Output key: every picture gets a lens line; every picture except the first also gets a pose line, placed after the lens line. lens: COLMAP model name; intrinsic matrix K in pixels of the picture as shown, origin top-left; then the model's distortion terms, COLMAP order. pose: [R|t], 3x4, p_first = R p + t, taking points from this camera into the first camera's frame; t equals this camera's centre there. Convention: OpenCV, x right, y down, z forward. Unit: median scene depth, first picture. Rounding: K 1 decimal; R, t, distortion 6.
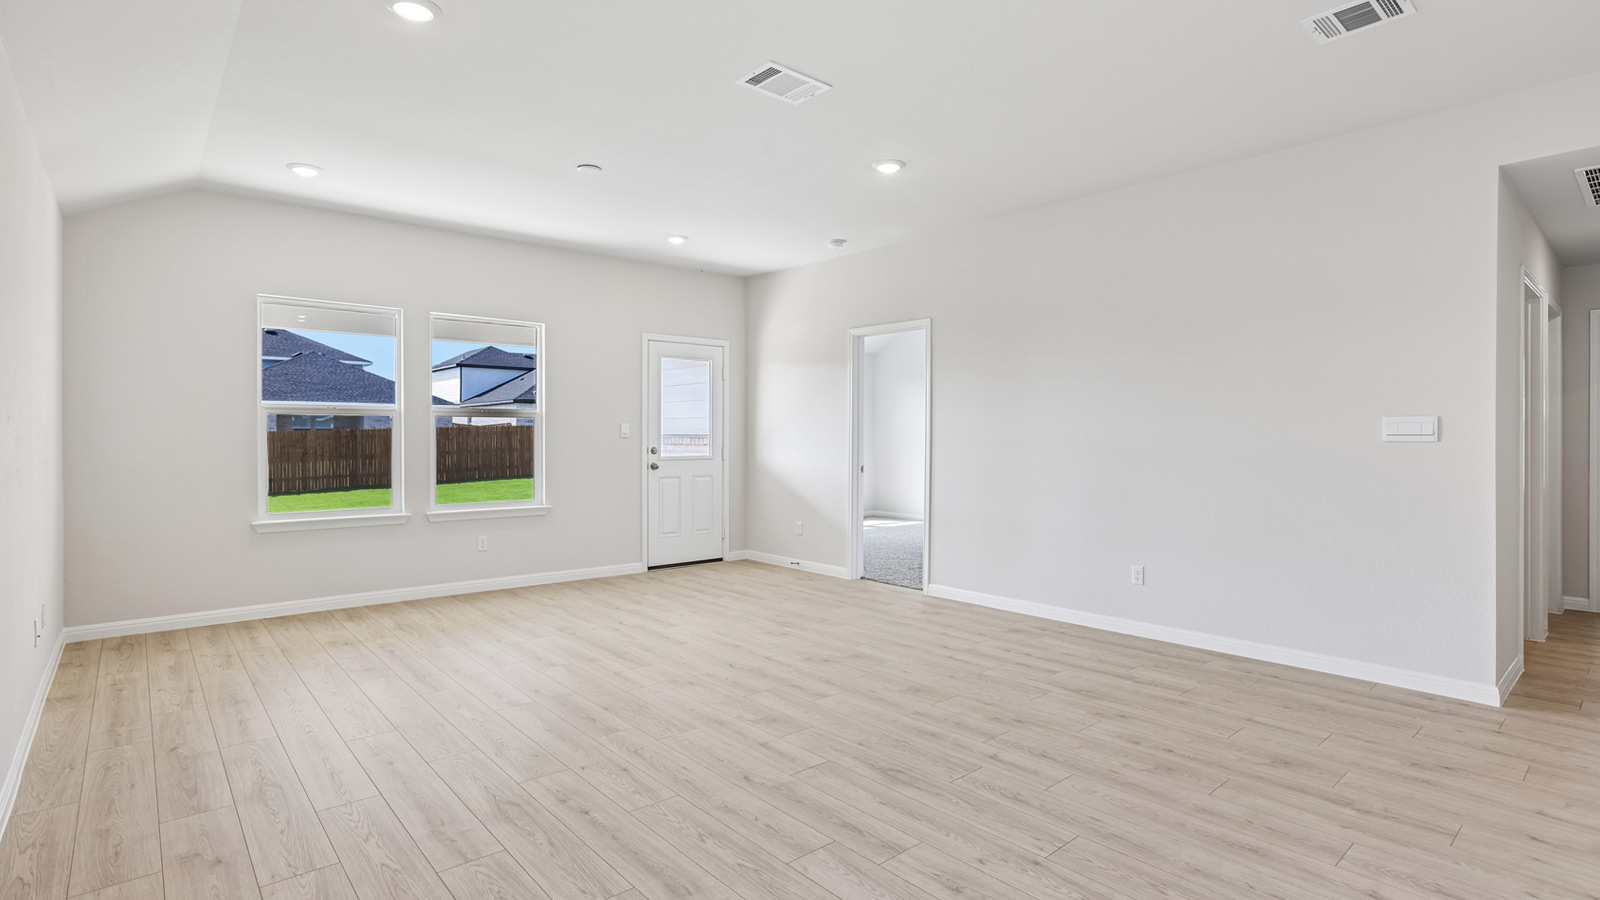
lens RADIAL K [[783.2, 0, 804.0], [0, 783.2, 438.5], [0, 0, 1]] dist [-0.032100, 0.000286]
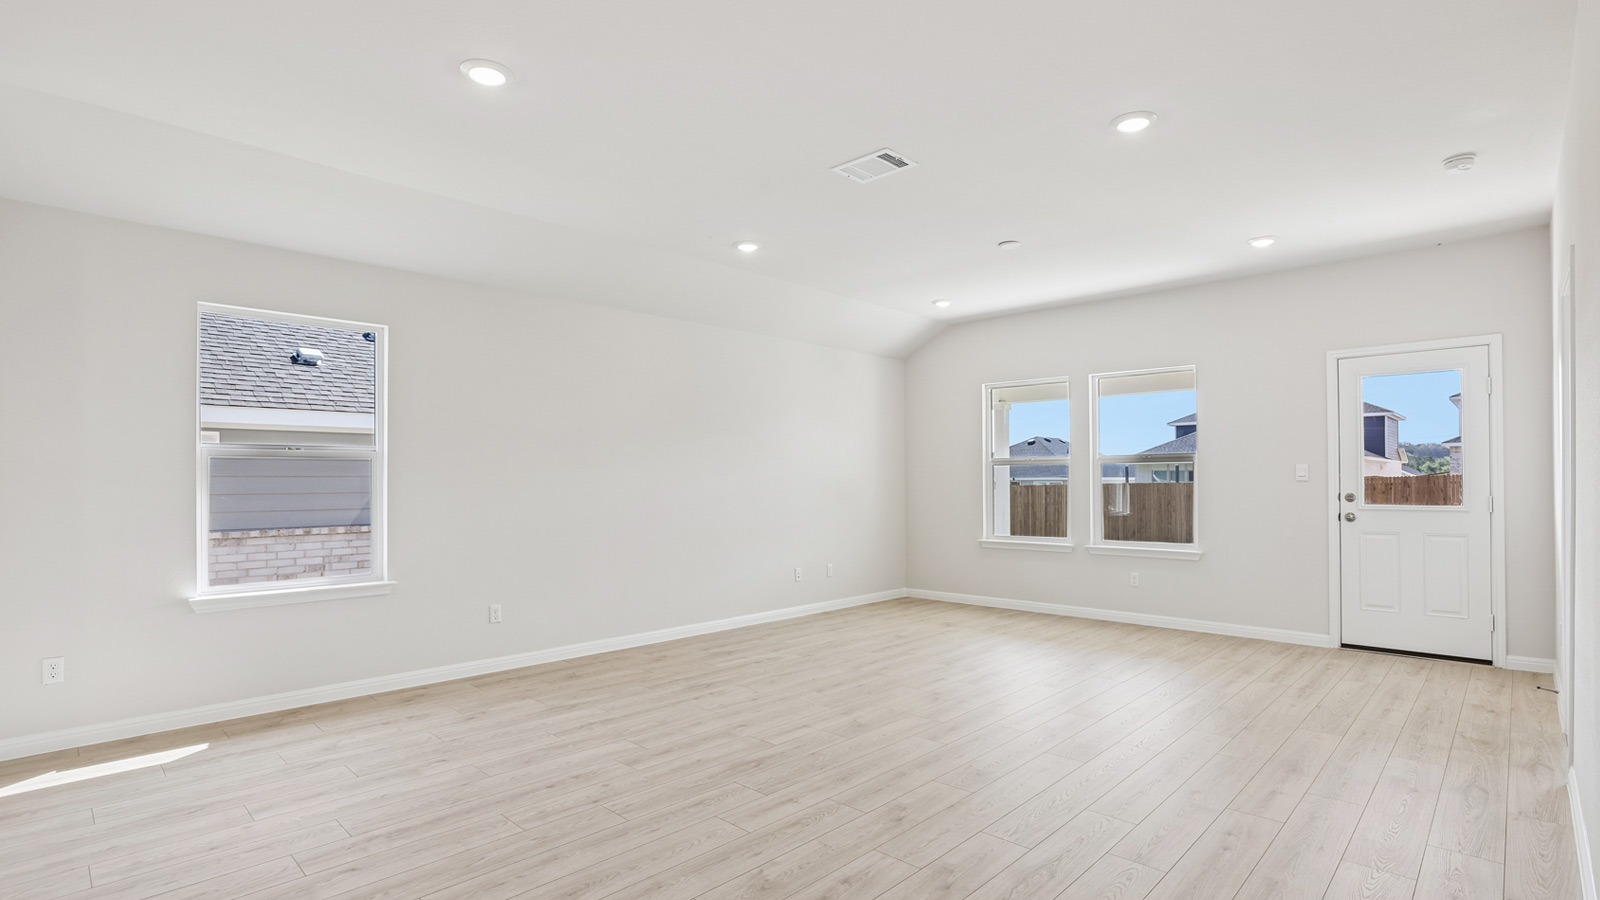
lens RADIAL K [[773.0, 0, 825.1], [0, 773.0, 489.0], [0, 0, 1]] dist [-0.025421, 0.001262]
pose [[0.085530, 0.006717, -0.996313, 1.155373], [0.005428, 0.999959, 0.007207, -0.003231], [0.996321, -0.006024, 0.085491, 0.892438]]
